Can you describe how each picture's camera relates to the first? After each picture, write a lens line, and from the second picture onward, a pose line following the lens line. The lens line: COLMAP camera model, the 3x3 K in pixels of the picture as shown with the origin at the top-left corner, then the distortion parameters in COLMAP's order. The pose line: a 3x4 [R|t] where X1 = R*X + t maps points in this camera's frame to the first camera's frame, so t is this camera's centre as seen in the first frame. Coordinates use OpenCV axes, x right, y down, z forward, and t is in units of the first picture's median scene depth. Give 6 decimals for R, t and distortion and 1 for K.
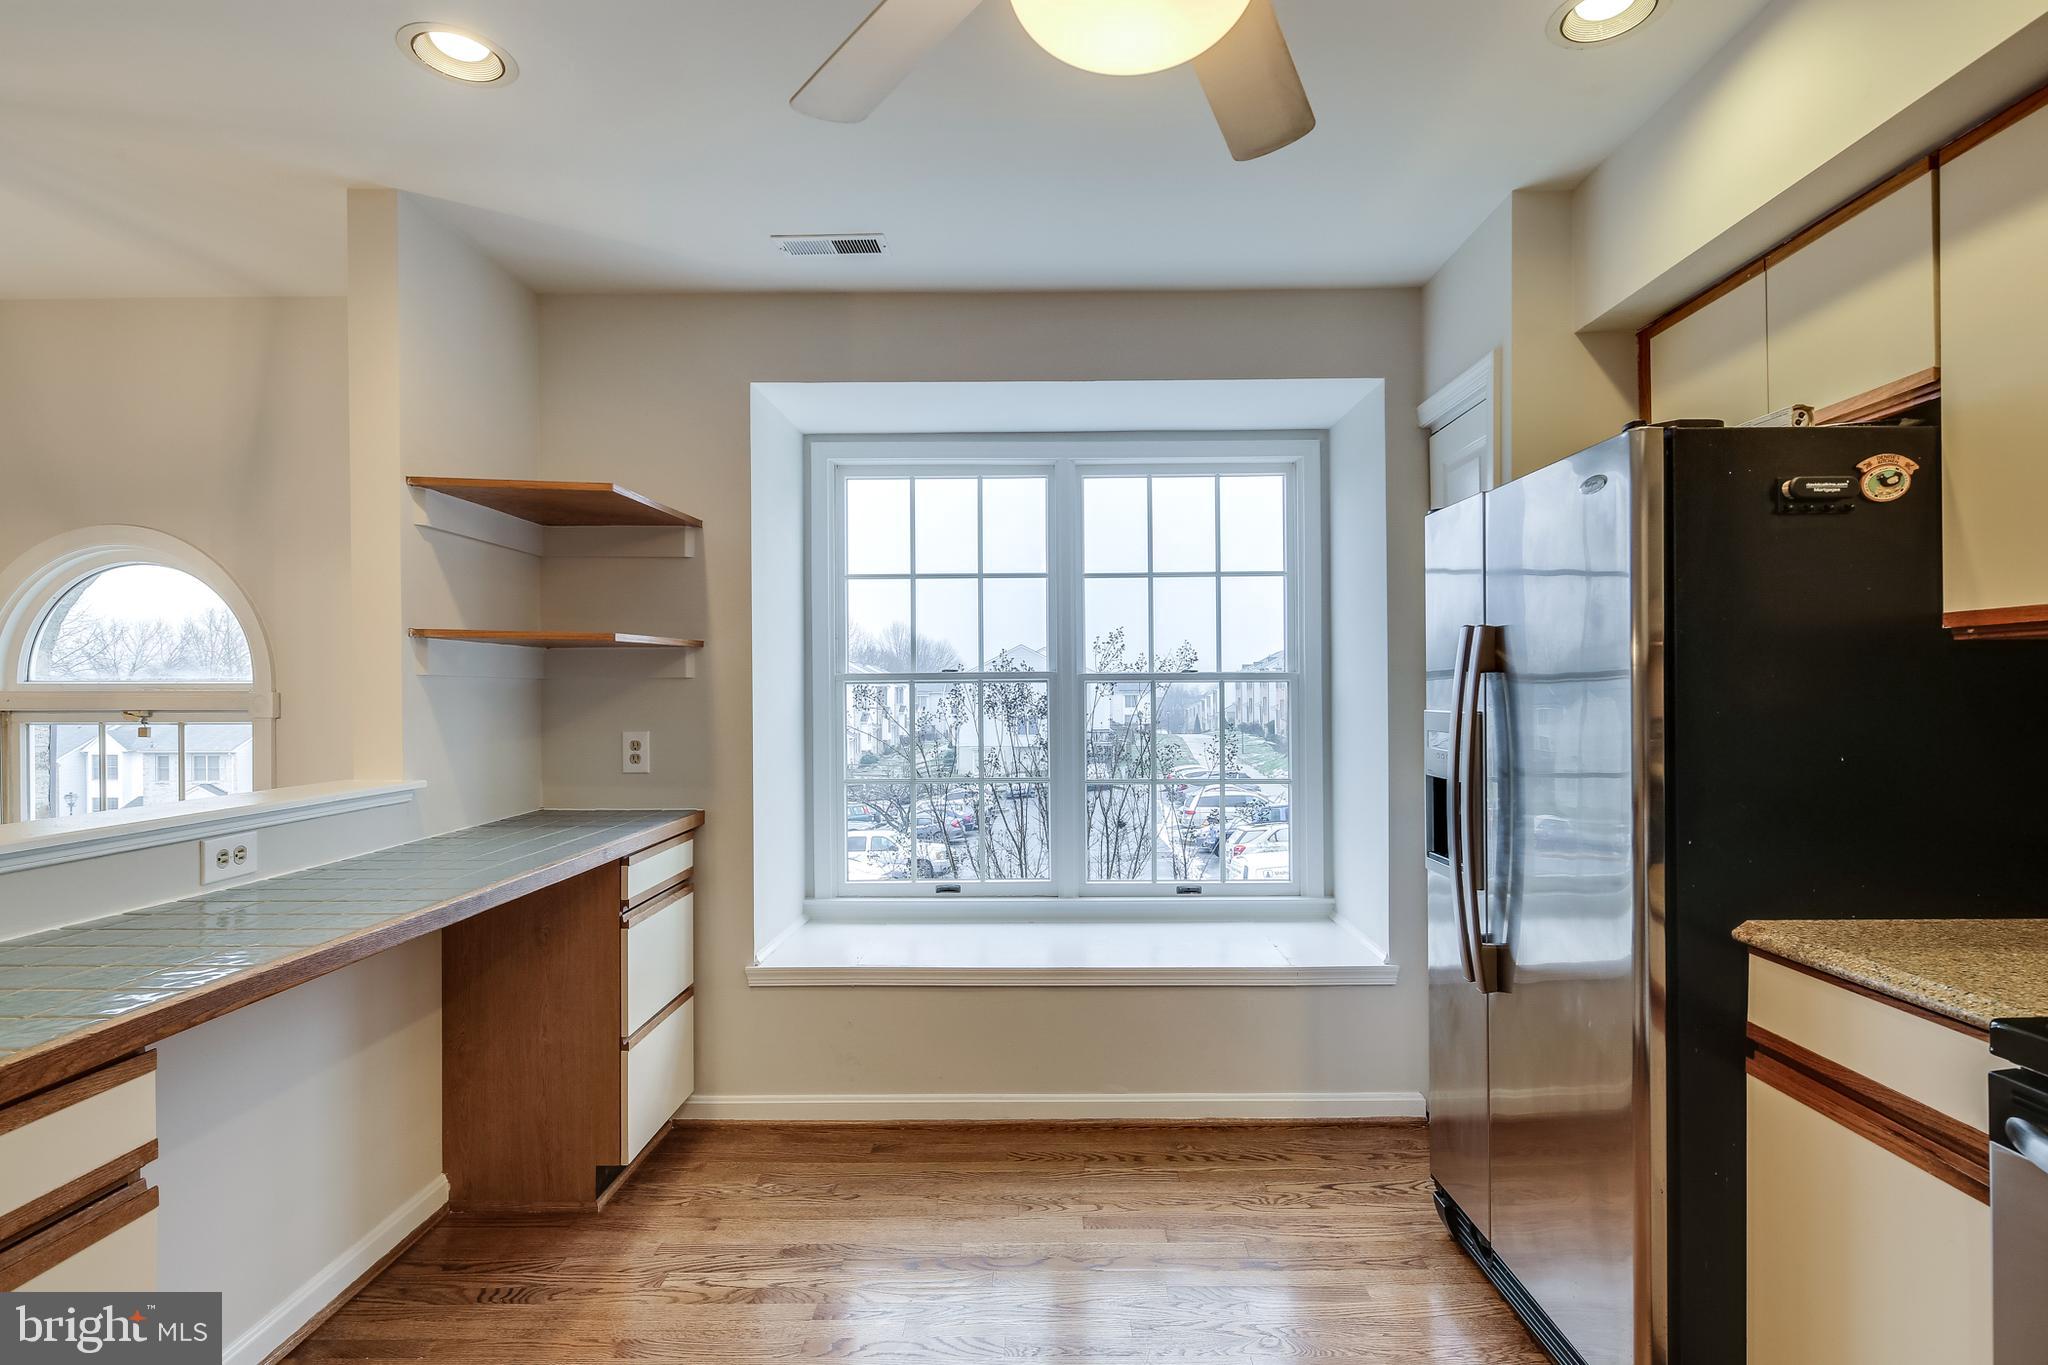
lens RADIAL K [[997.9, 0, 1019.9], [0, 997.9, 697.6], [0, 0, 1]] dist [0.001919, 0.000024]
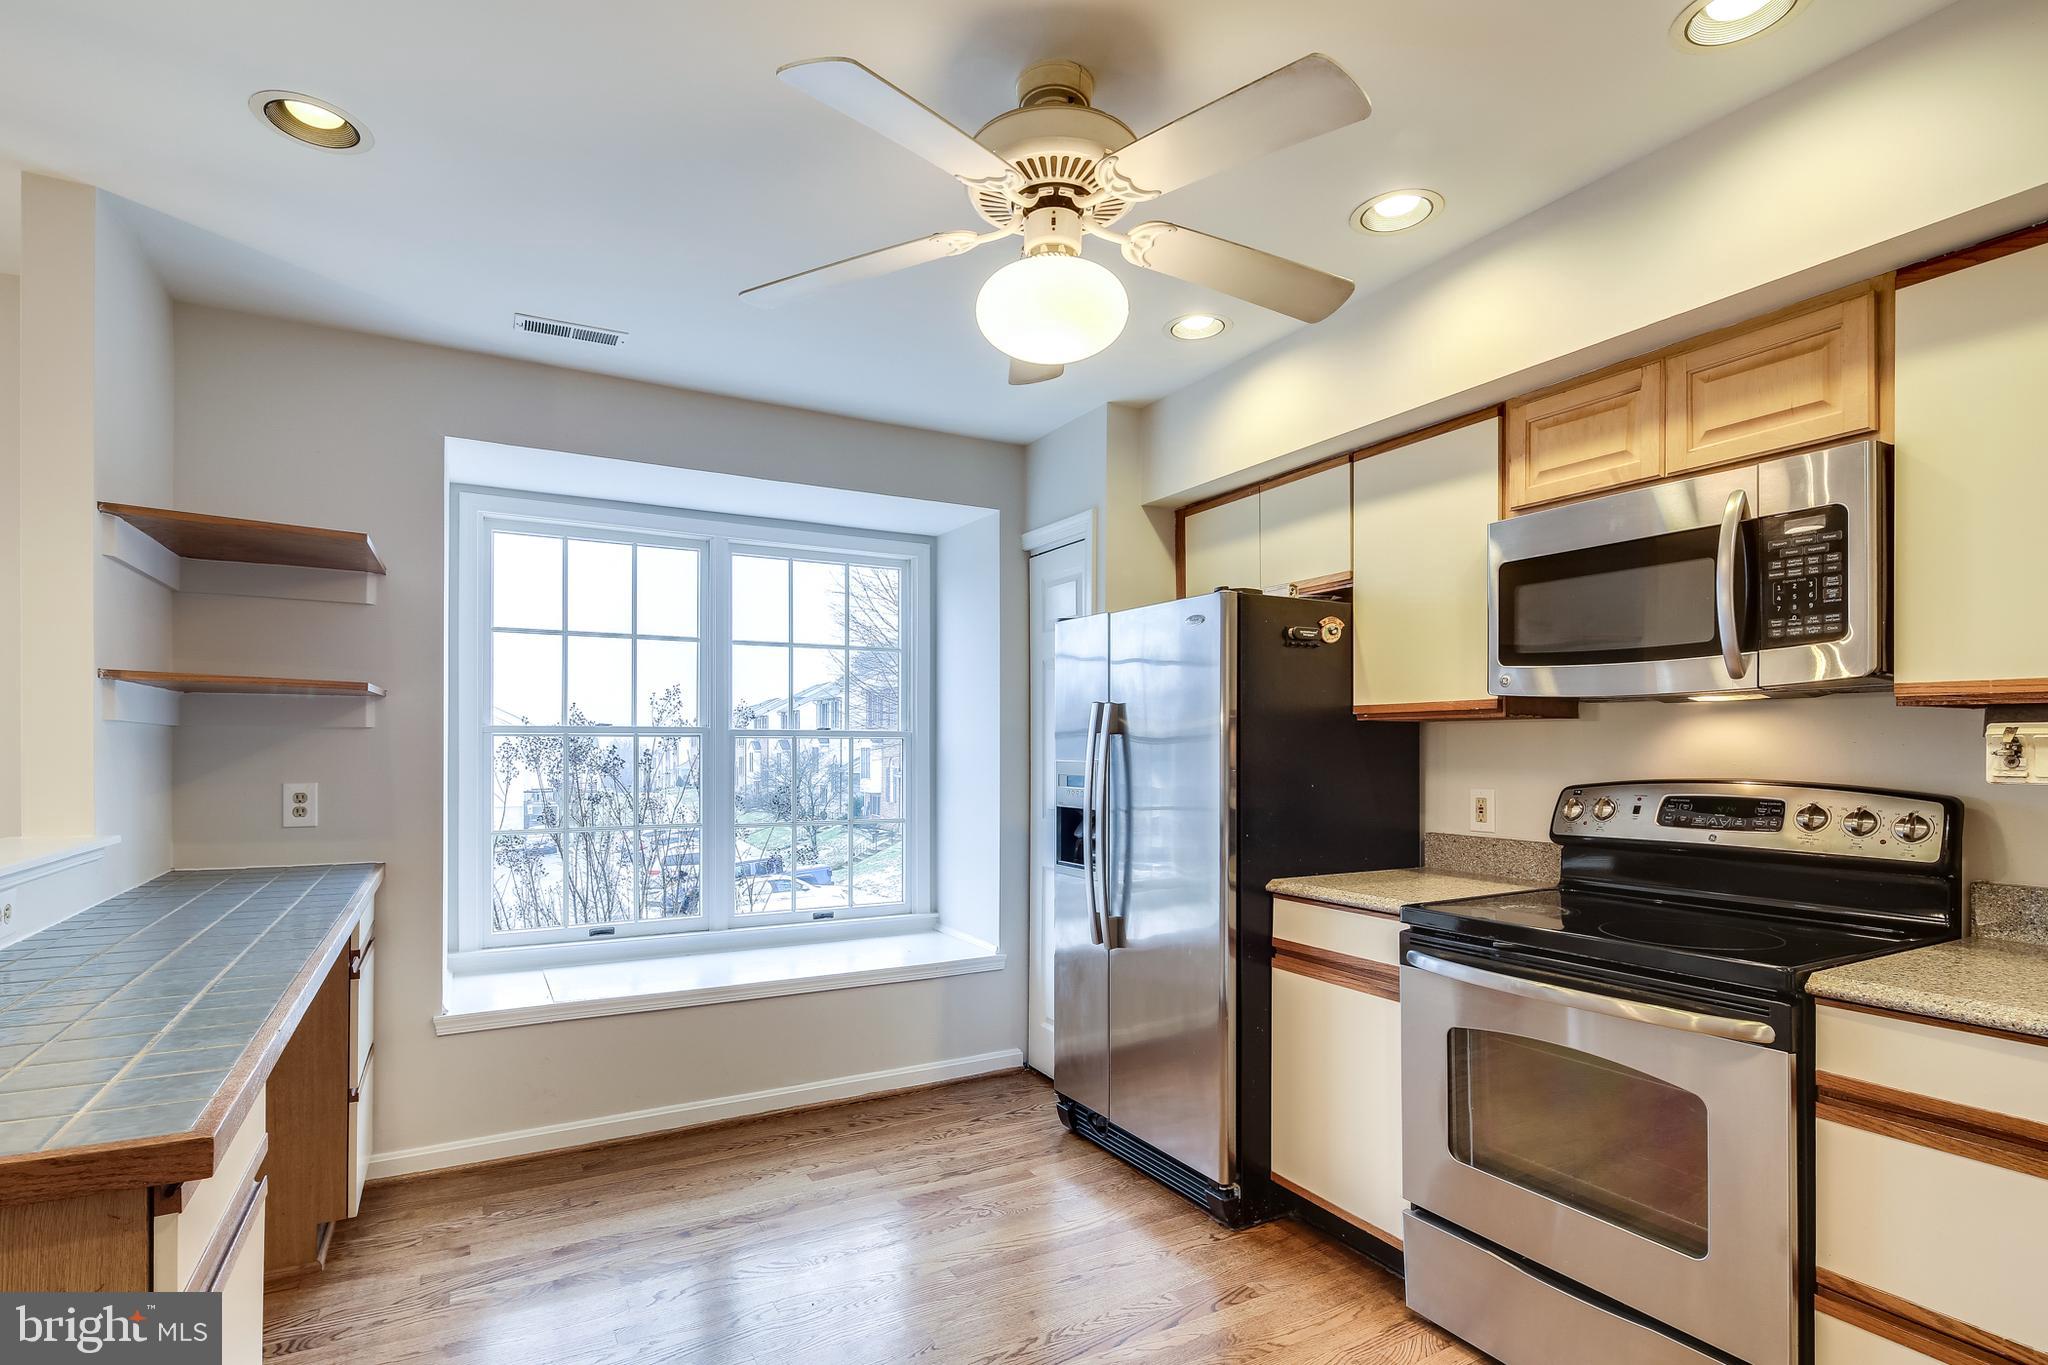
lens RADIAL K [[985.9, 0, 983.0], [0, 985.9, 752.9], [0, 0, 1]] dist [-0.000987, -0.000402]
pose [[0.881851, 0.005369, 0.471498, -0.311866], [-0.004312, 0.999985, -0.003323, 0.006809], [-0.471509, 0.000897, 0.881861, -0.163085]]
